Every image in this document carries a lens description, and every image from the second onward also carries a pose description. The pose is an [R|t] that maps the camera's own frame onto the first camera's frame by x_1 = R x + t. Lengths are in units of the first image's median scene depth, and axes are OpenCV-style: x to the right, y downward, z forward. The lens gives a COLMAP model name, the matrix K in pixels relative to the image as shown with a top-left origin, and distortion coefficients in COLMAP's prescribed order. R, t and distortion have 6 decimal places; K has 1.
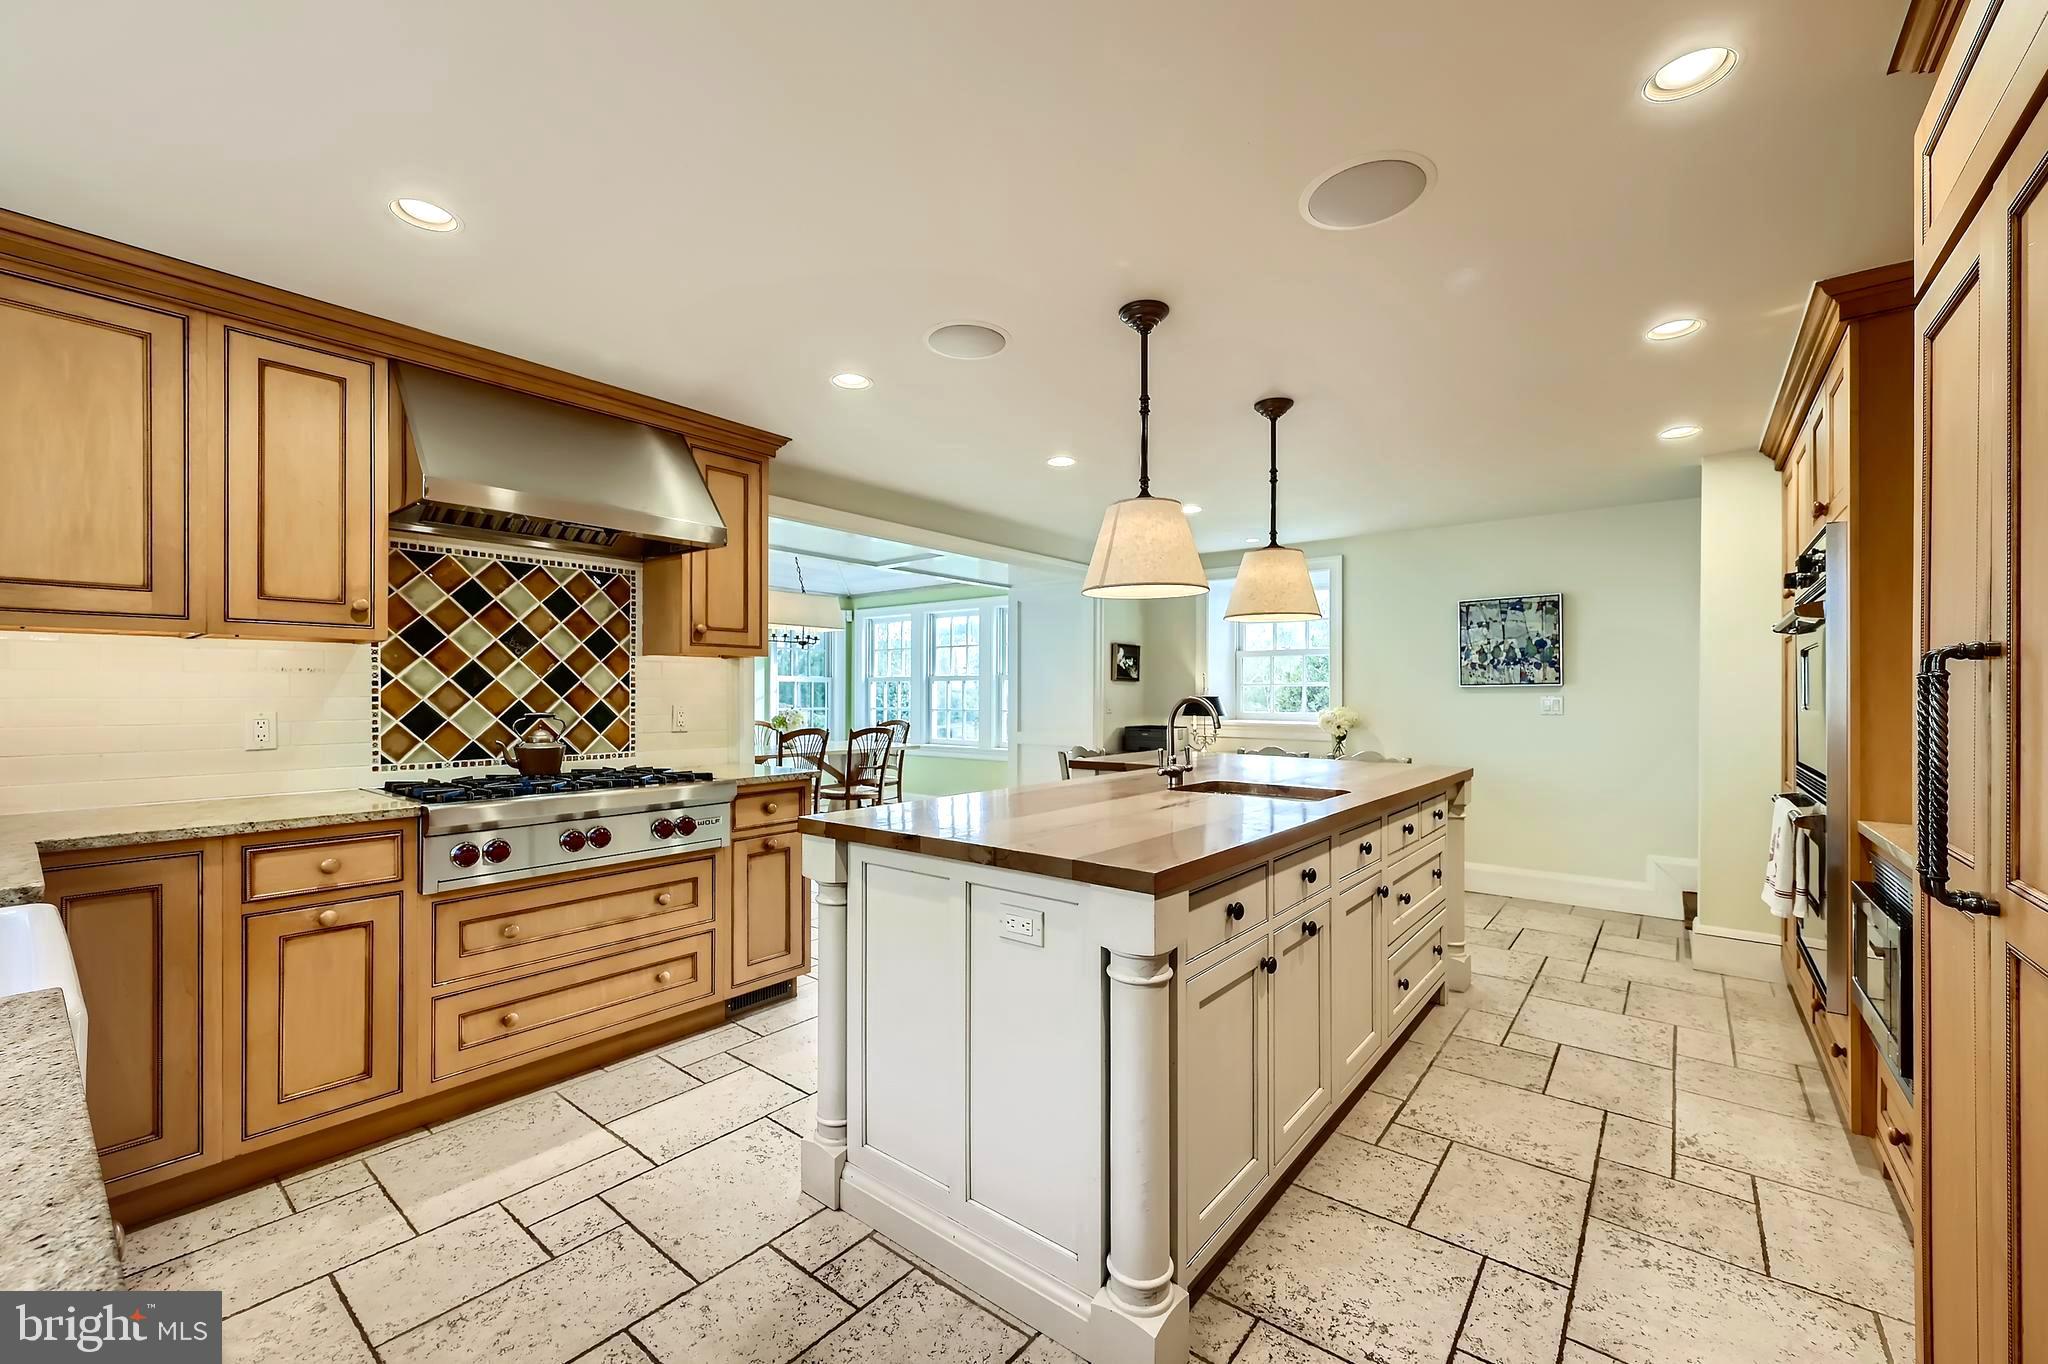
lens RADIAL K [[814.5, 0, 1023.1], [0, 814.5, 689.5], [0, 0, 1]] dist [-0.008232, 0.000000]
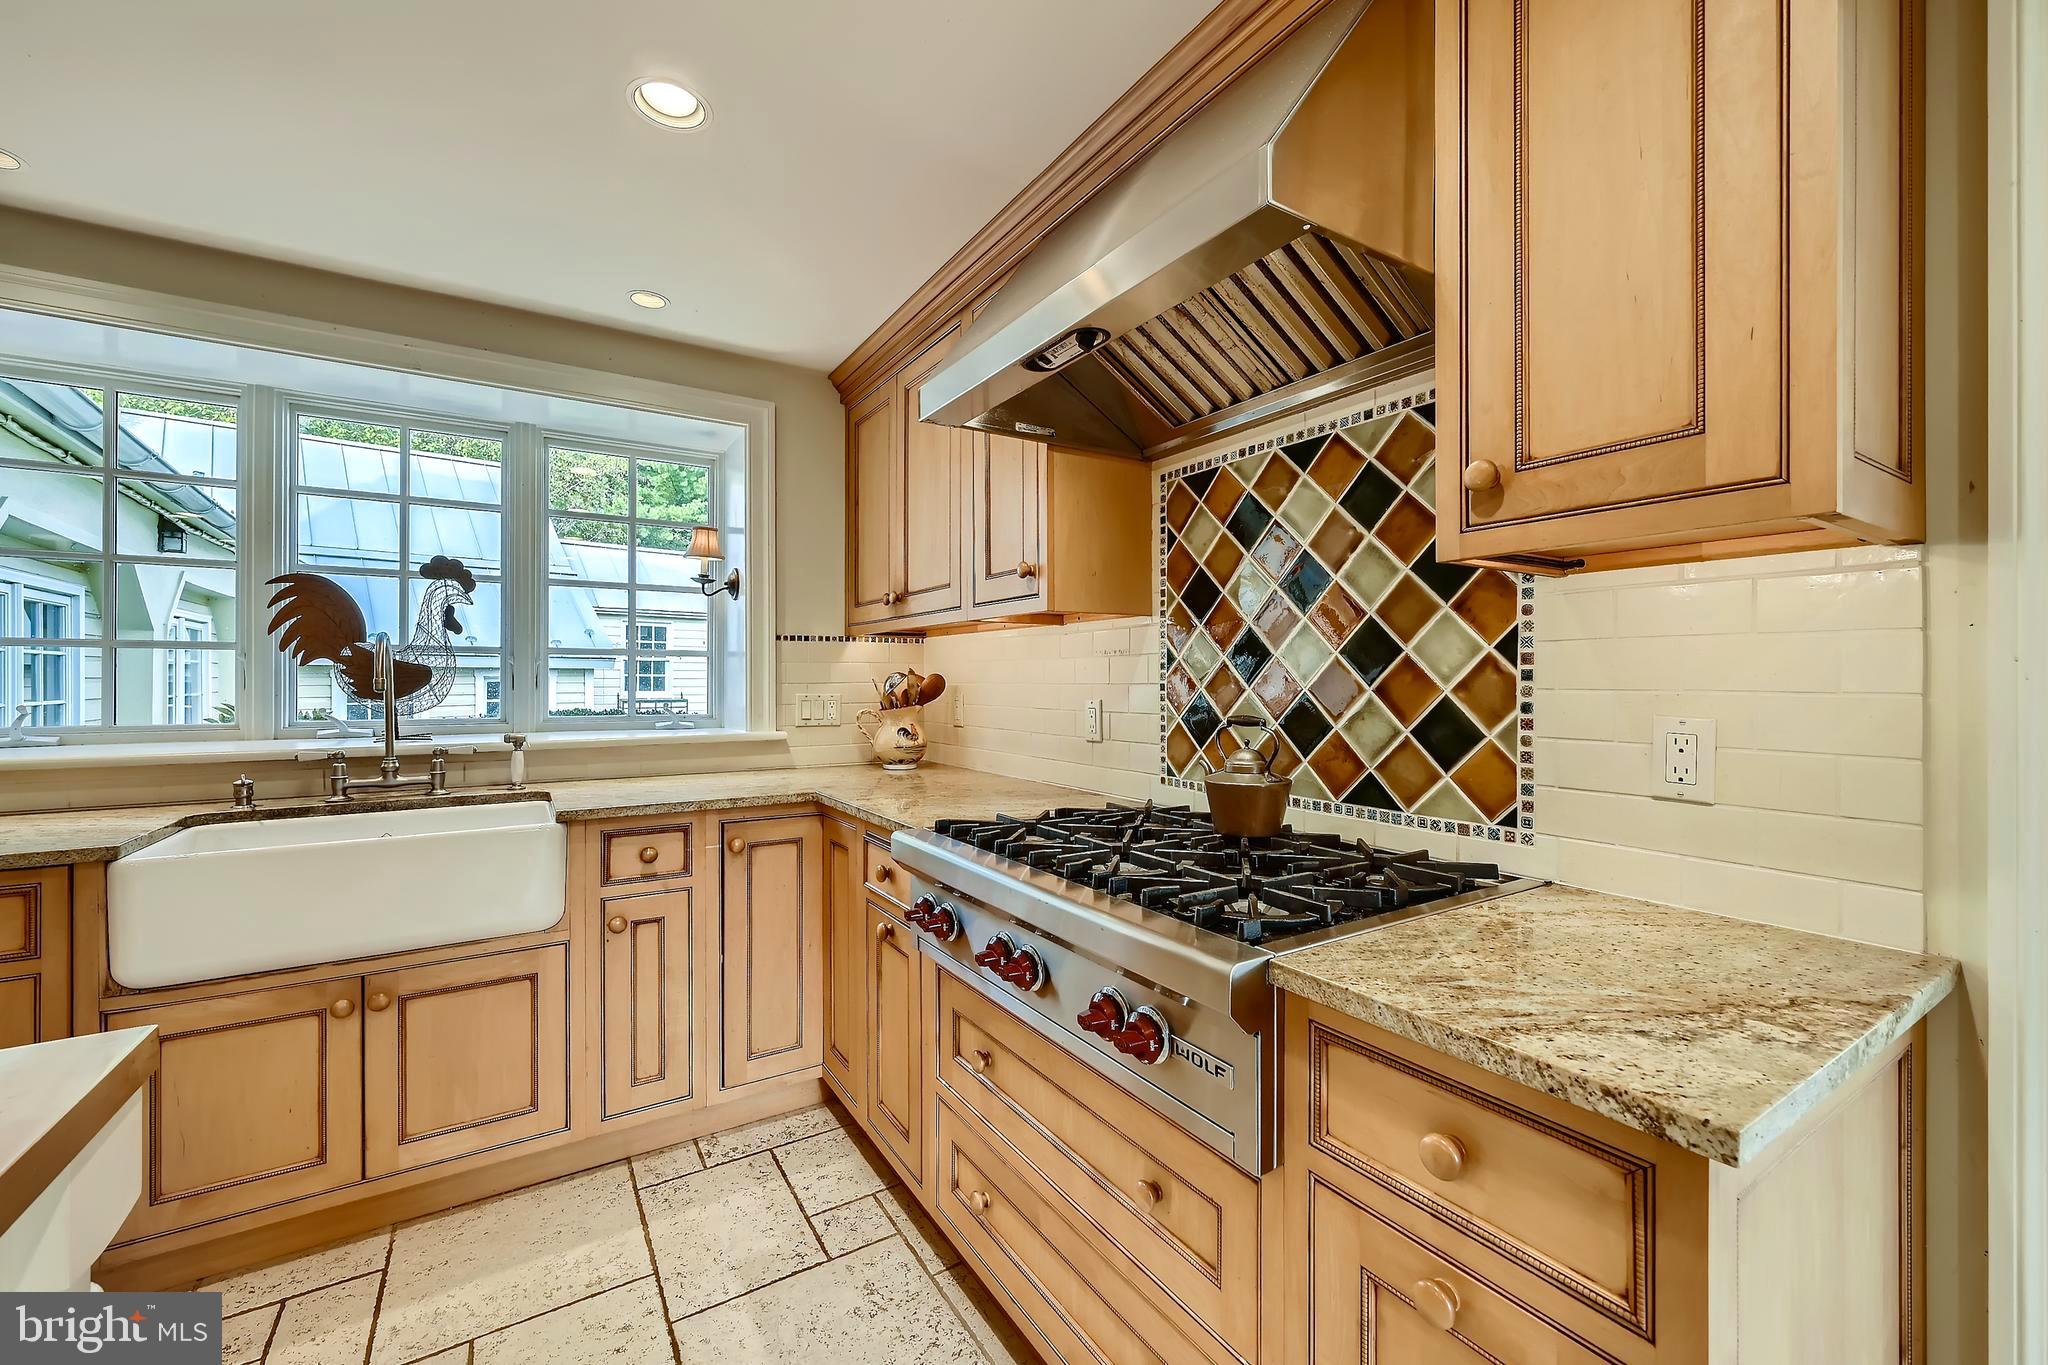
lens RADIAL K [[814.5, 0, 1028.8], [0, 814.5, 677.5], [0, 0, 1]] dist [-0.008232, 0.000000]
pose [[-0.326303, -0.002816, -0.945261, -0.042202], [0.004621, 0.999979, -0.004574, 0.004813], [0.945254, -0.005861, -0.326283, 0.956109]]
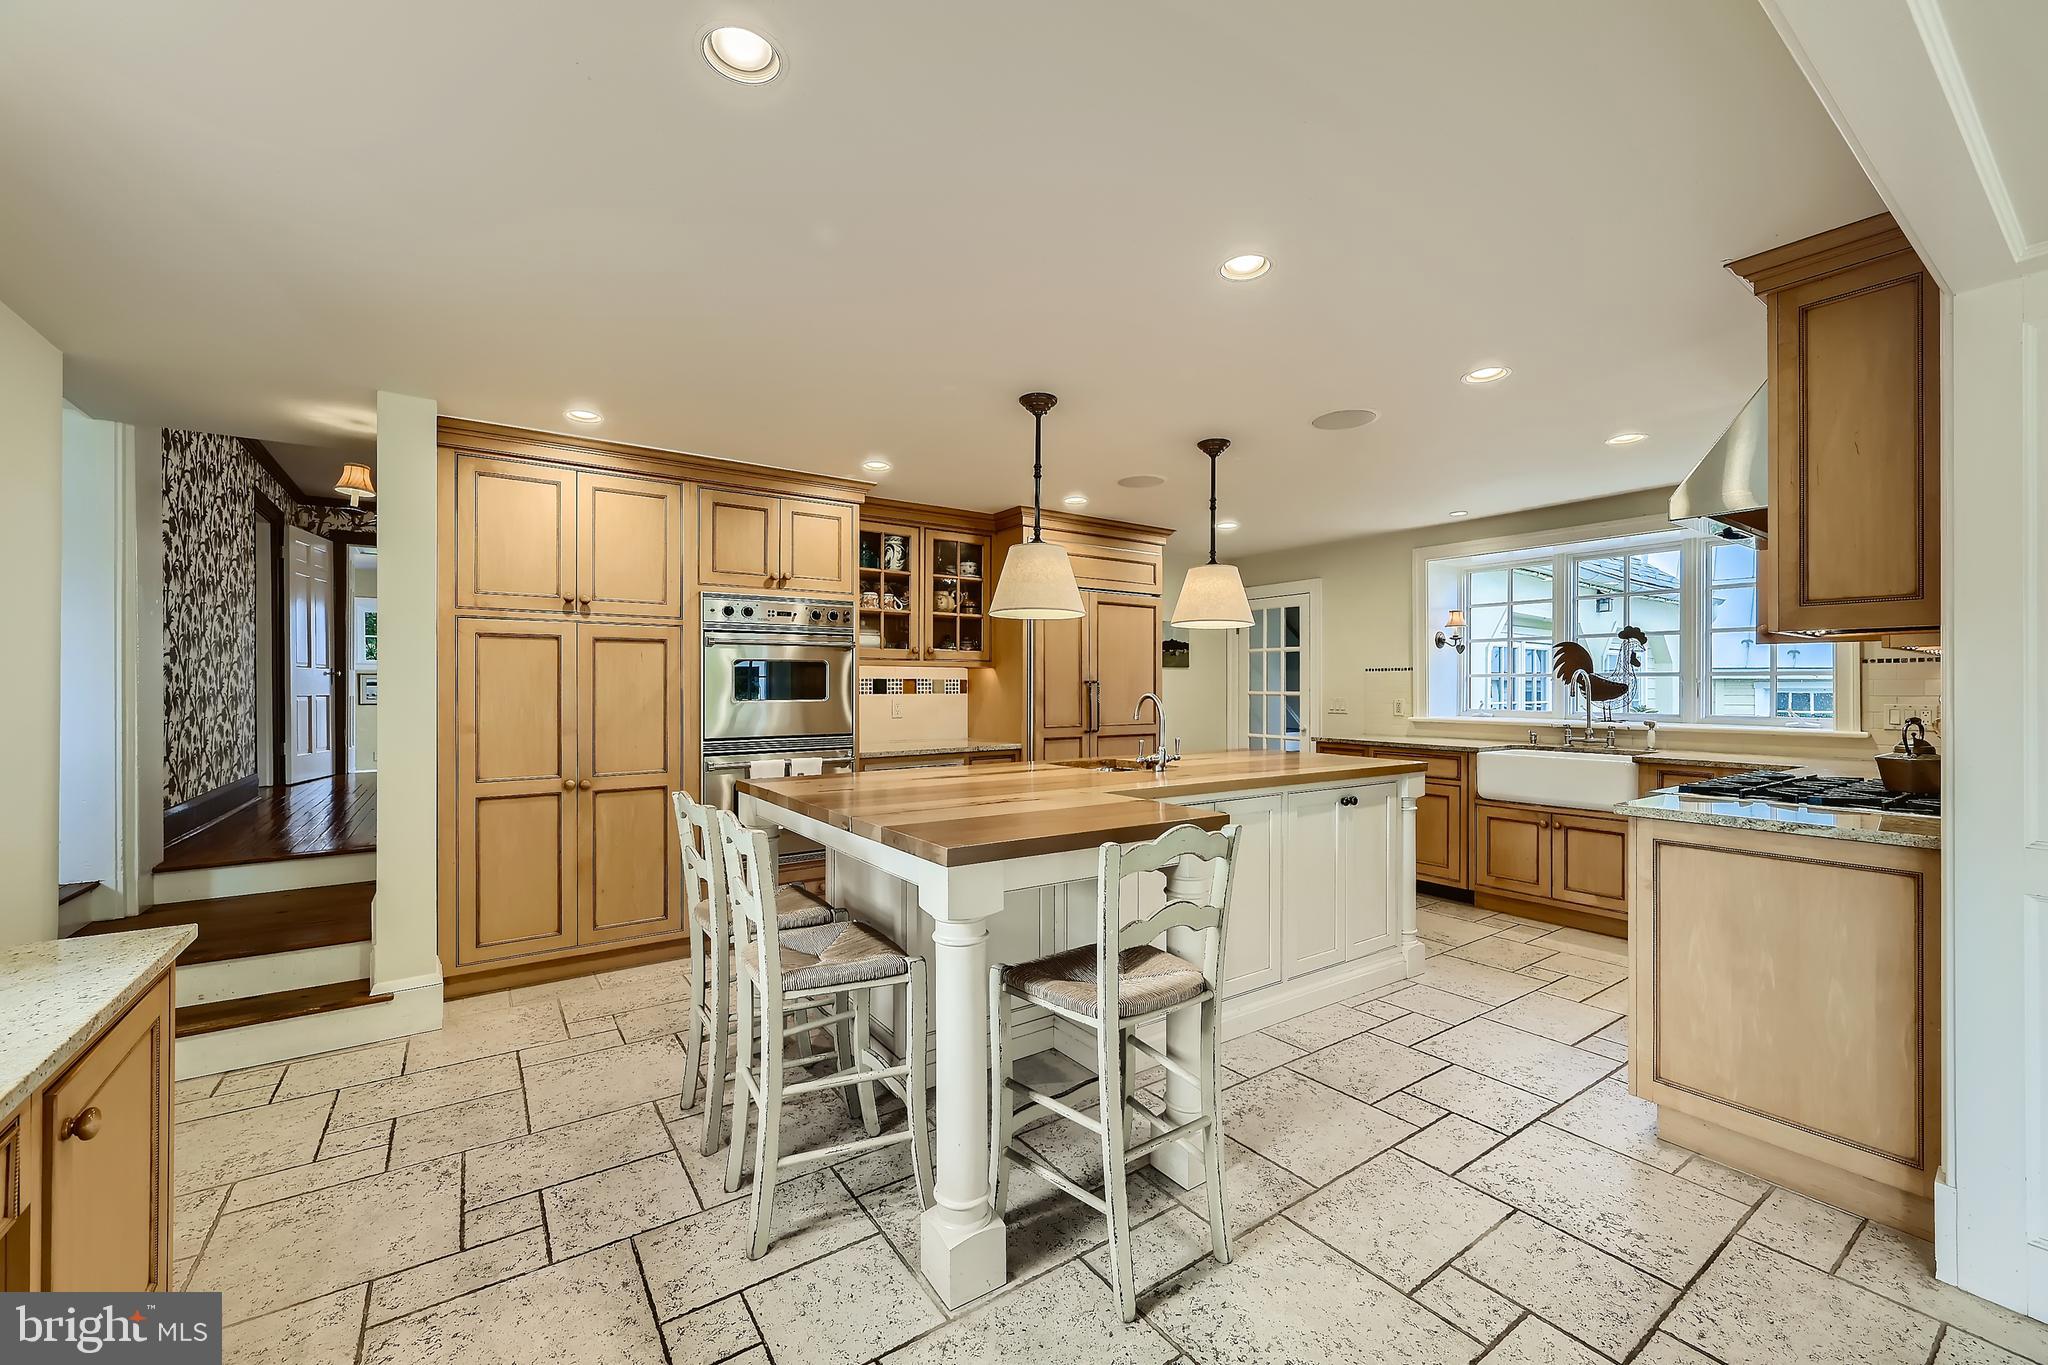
lens RADIAL K [[814.5, 0, 1021.3], [0, 814.5, 685.4], [0, 0, 1]] dist [-0.008232, 0.000000]
pose [[-0.957396, -0.001877, 0.288772, -0.008554], [-0.004061, 0.999968, -0.006964, 0.004546], [-0.288749, -0.007840, -0.957373, 1.354509]]
